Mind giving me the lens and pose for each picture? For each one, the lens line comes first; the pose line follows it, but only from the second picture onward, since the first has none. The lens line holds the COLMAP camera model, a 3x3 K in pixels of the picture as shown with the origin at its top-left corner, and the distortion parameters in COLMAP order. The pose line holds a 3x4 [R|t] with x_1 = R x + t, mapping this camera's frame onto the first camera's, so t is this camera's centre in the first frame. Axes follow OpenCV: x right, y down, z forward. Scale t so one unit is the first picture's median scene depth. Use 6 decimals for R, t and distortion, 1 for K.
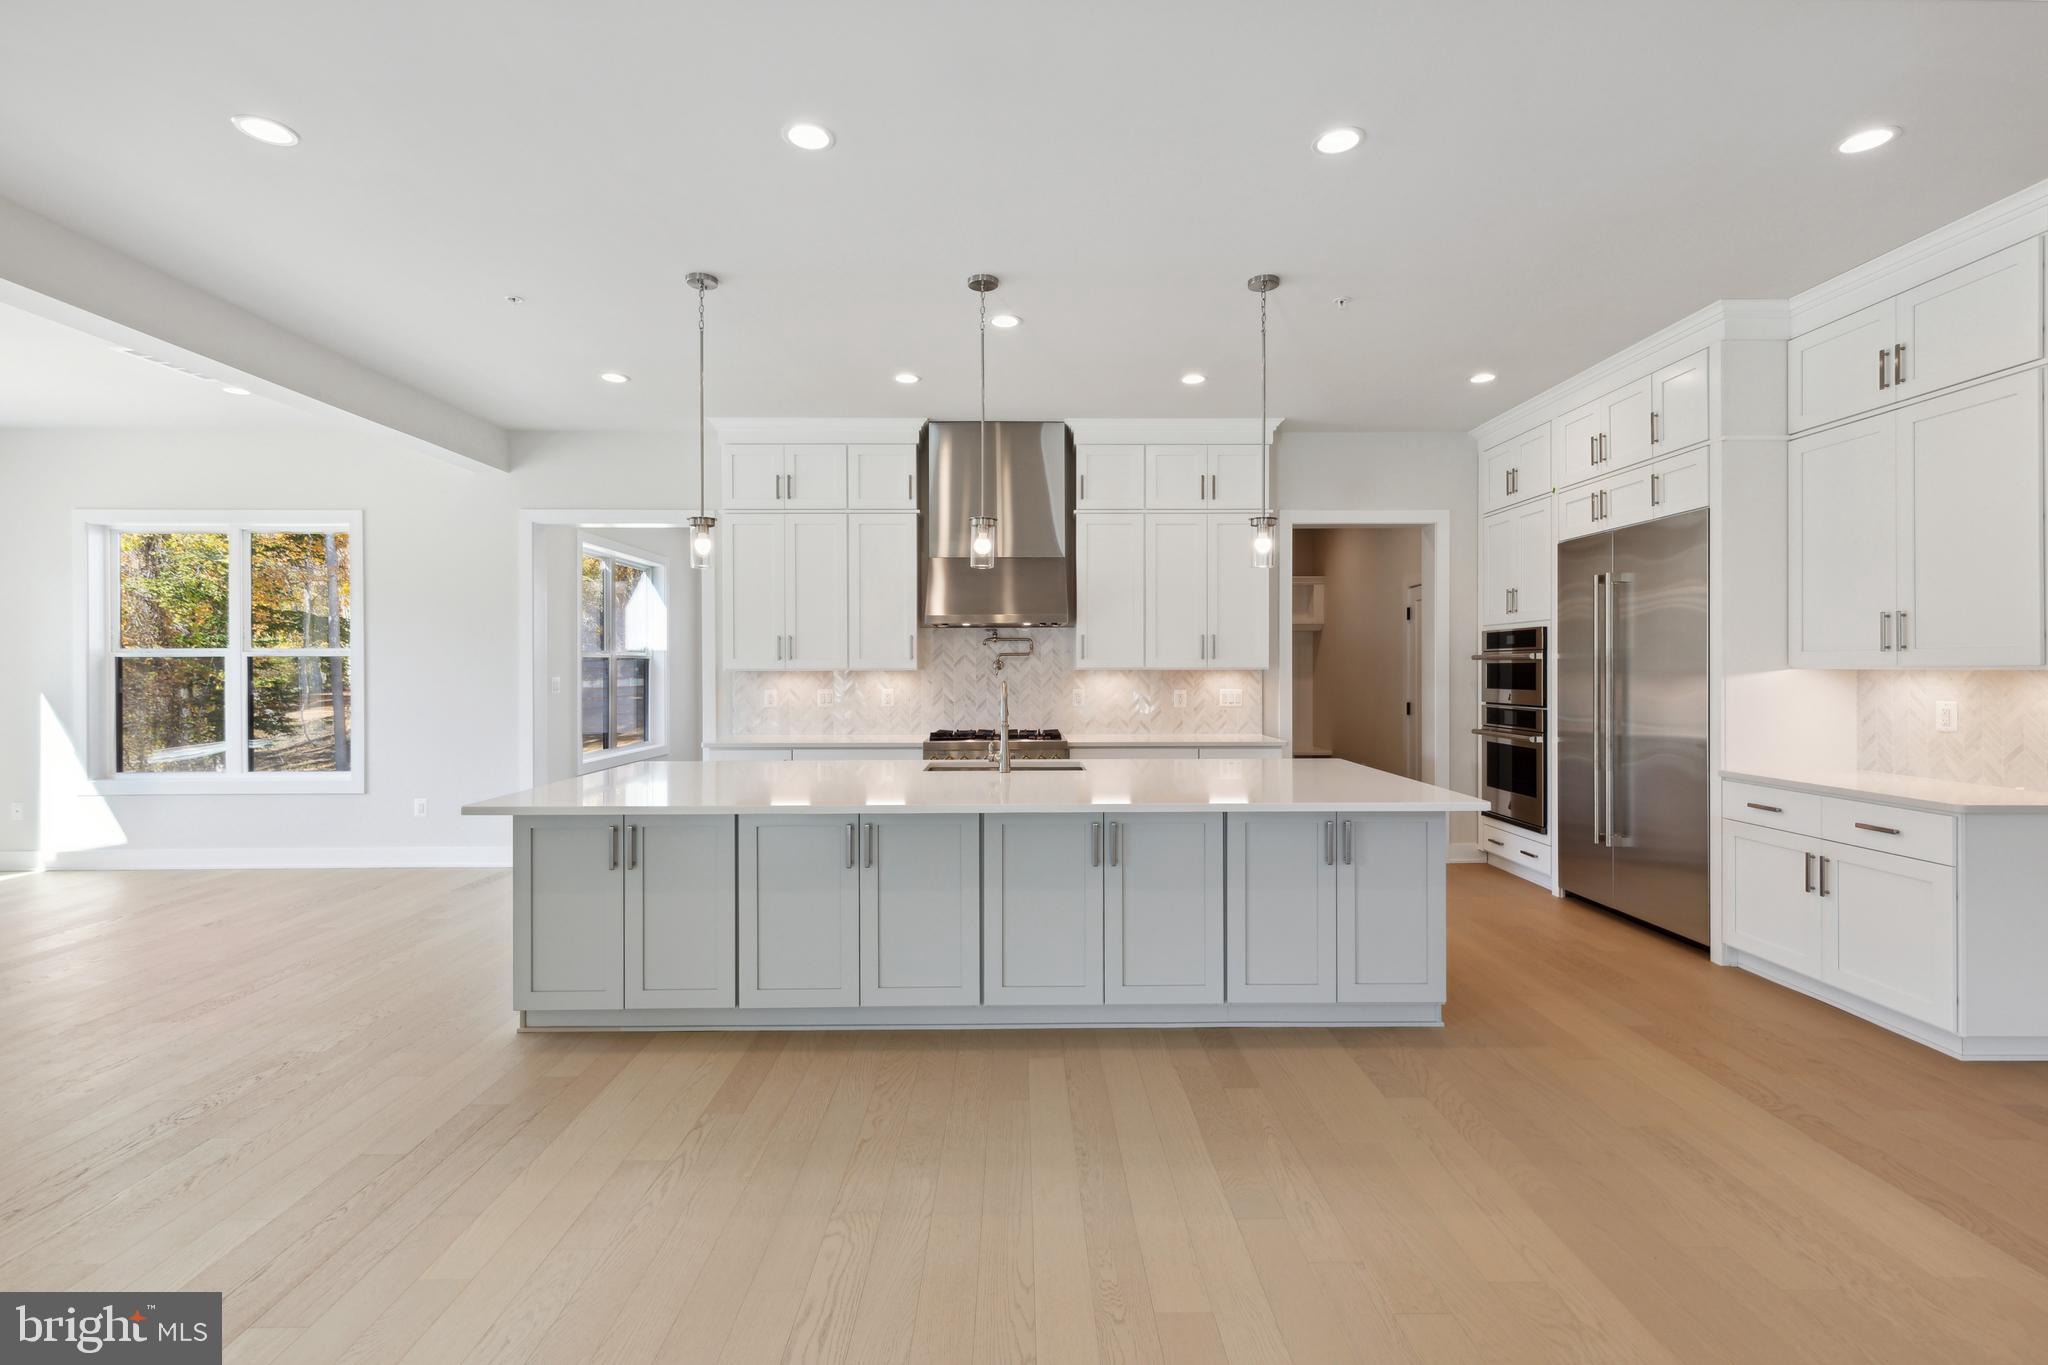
lens RADIAL K [[937.0, 0, 1025.4], [0, 937.0, 668.7], [0, 0, 1]] dist [0.007585, -0.002282]
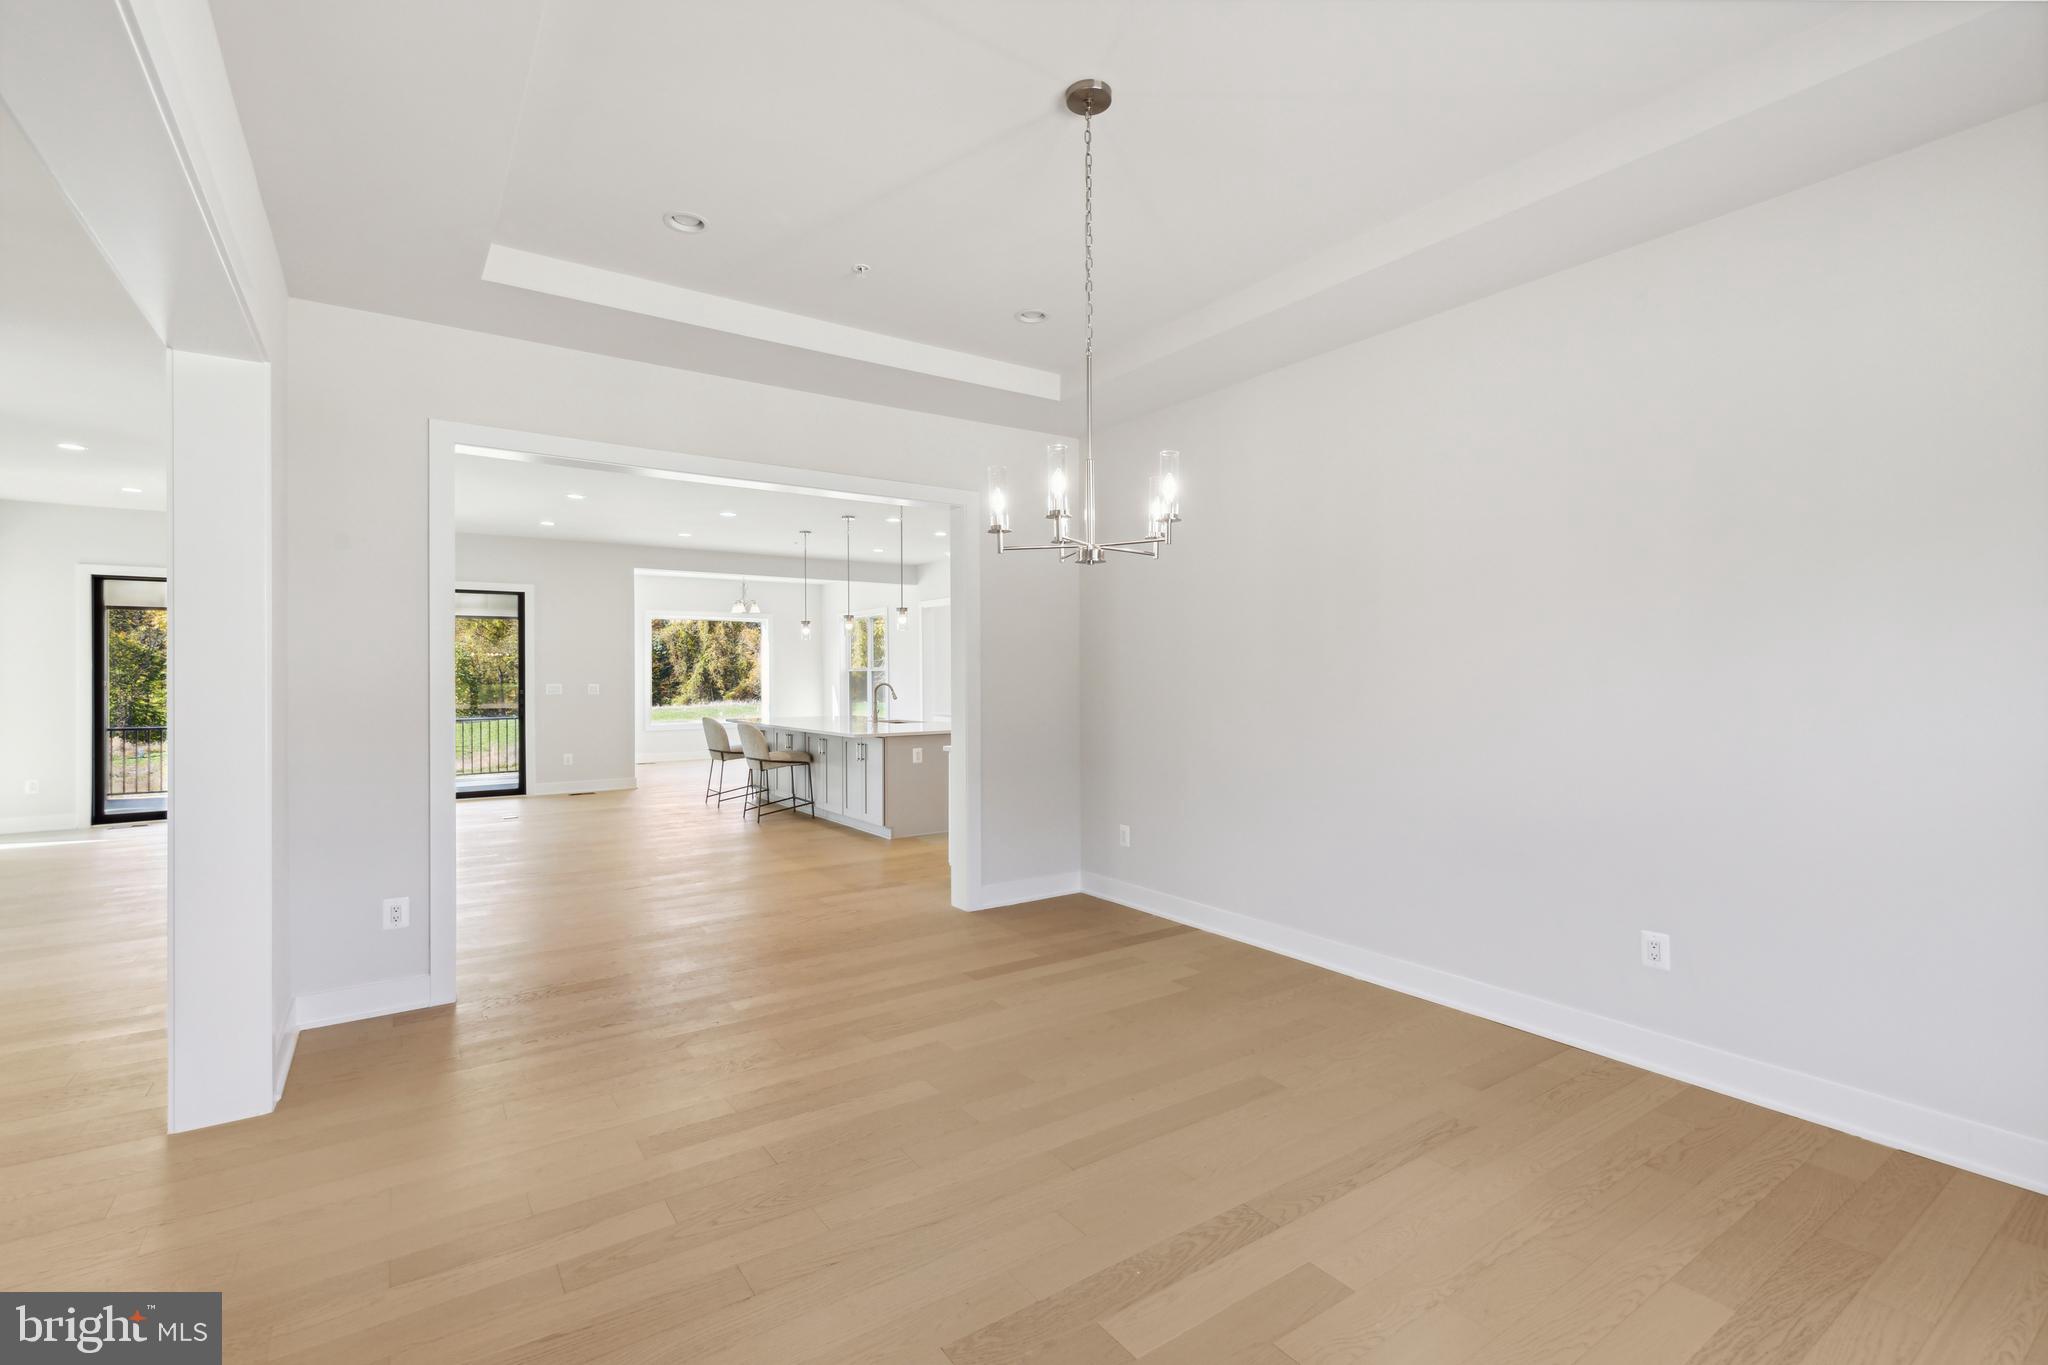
lens RADIAL K [[937.0, 0, 1028.7], [0, 937.0, 665.0], [0, 0, 1]] dist [0.007585, -0.002282]
pose [[0.553422, -0.009425, -0.832848, 1.419139], [0.002122, 0.999949, -0.009906, -0.003055], [0.832898, 0.003715, 0.553414, 0.033340]]
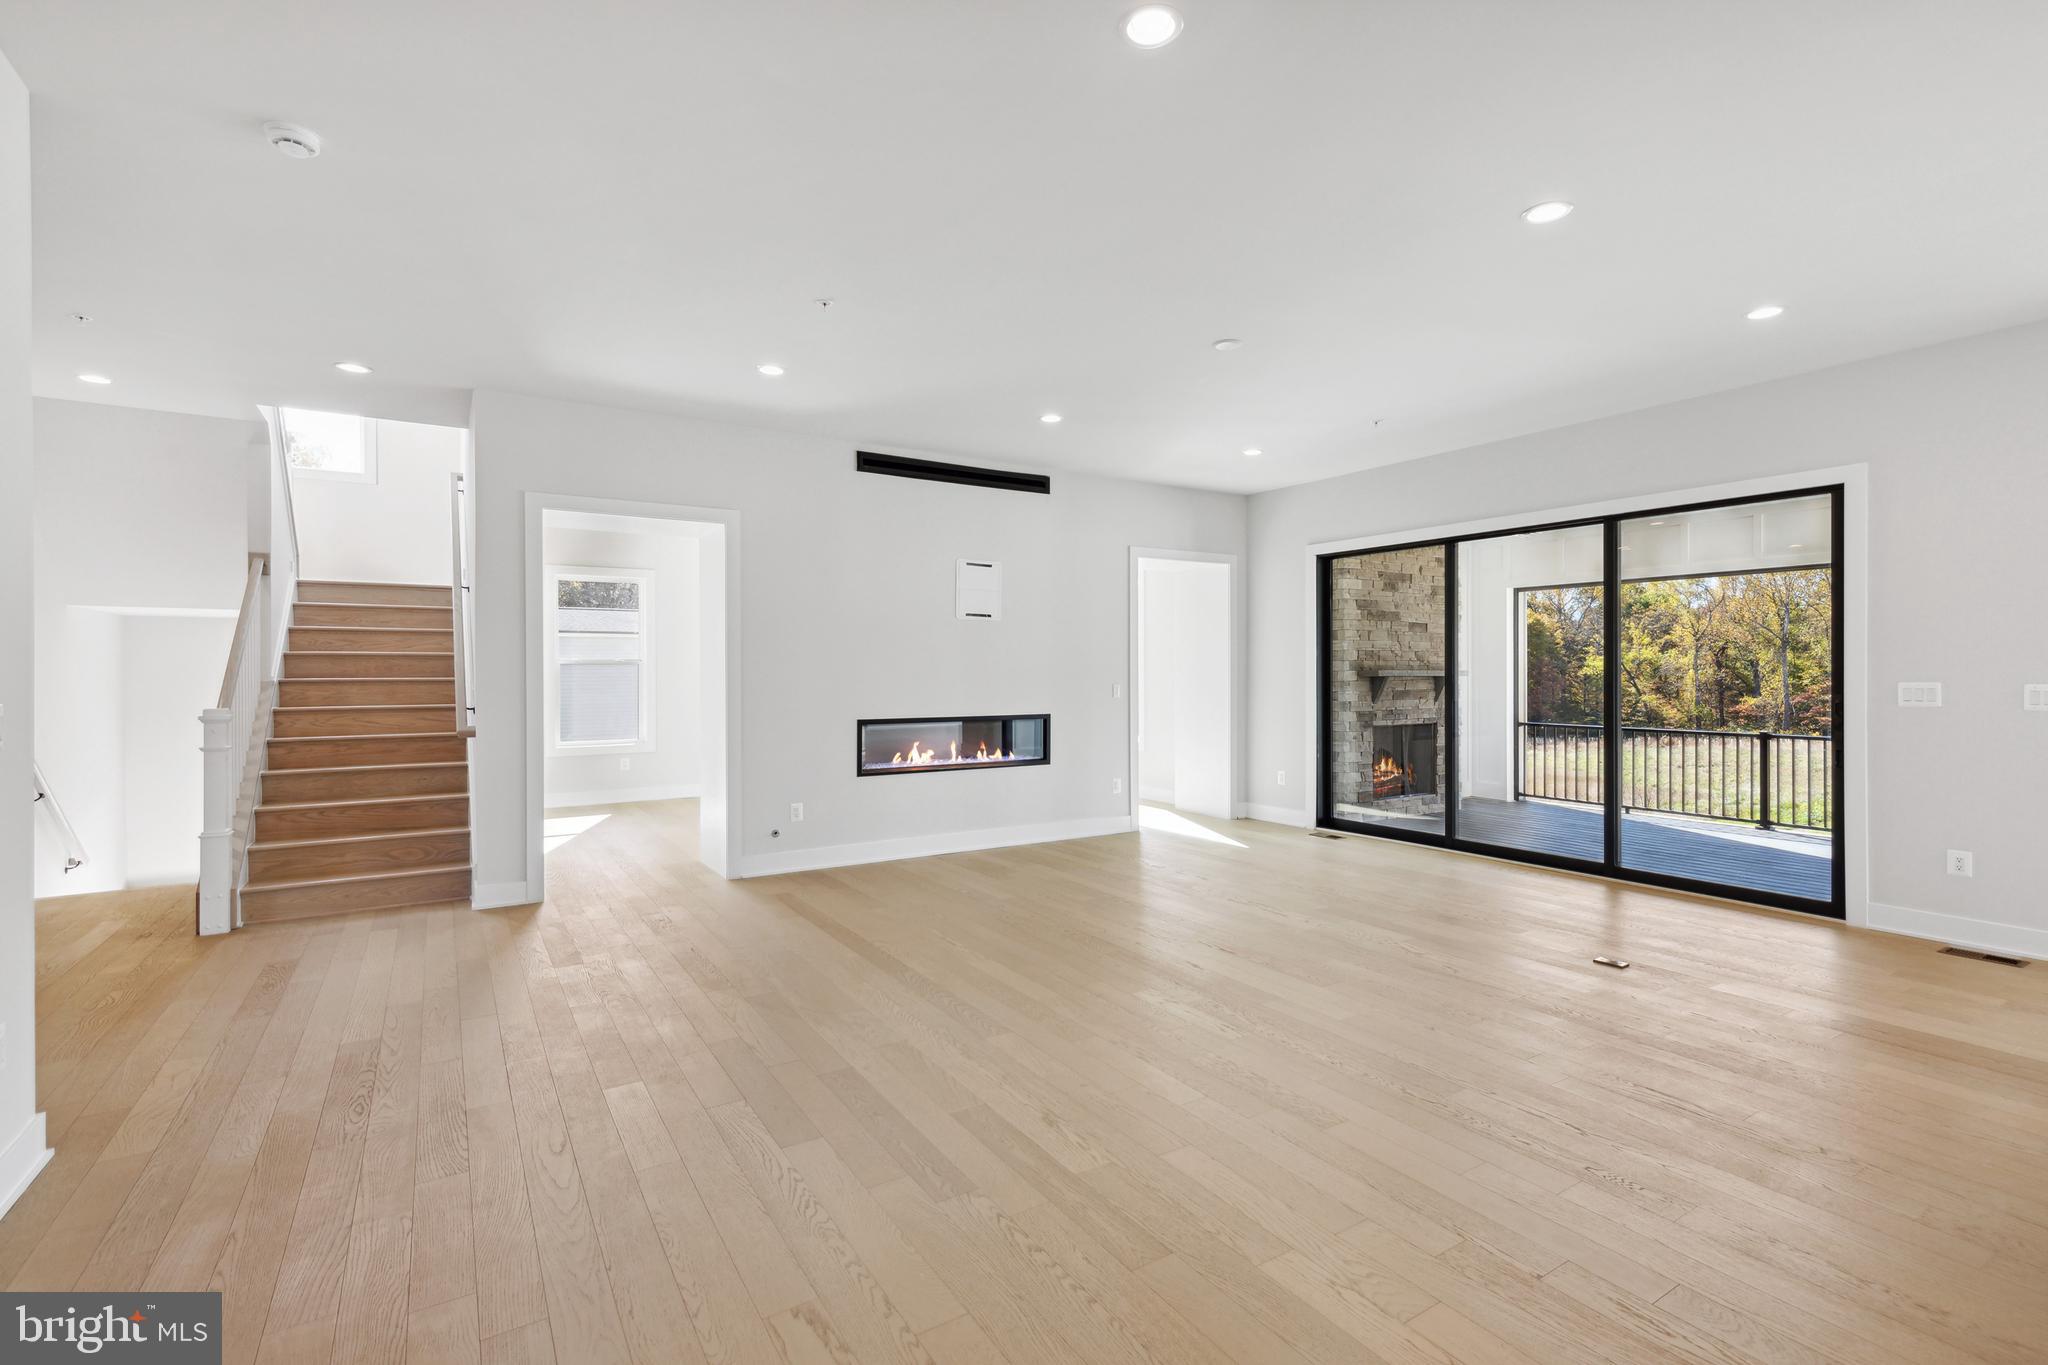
lens RADIAL K [[937.0, 0, 1030.8], [0, 937.0, 680.5], [0, 0, 1]] dist [0.007585, -0.002282]
pose [[-0.854015, 0.010125, -0.520150, 0.464512], [0.003458, 0.999899, 0.013787, -0.002128], [0.520237, 0.009975, -0.853964, 0.549164]]
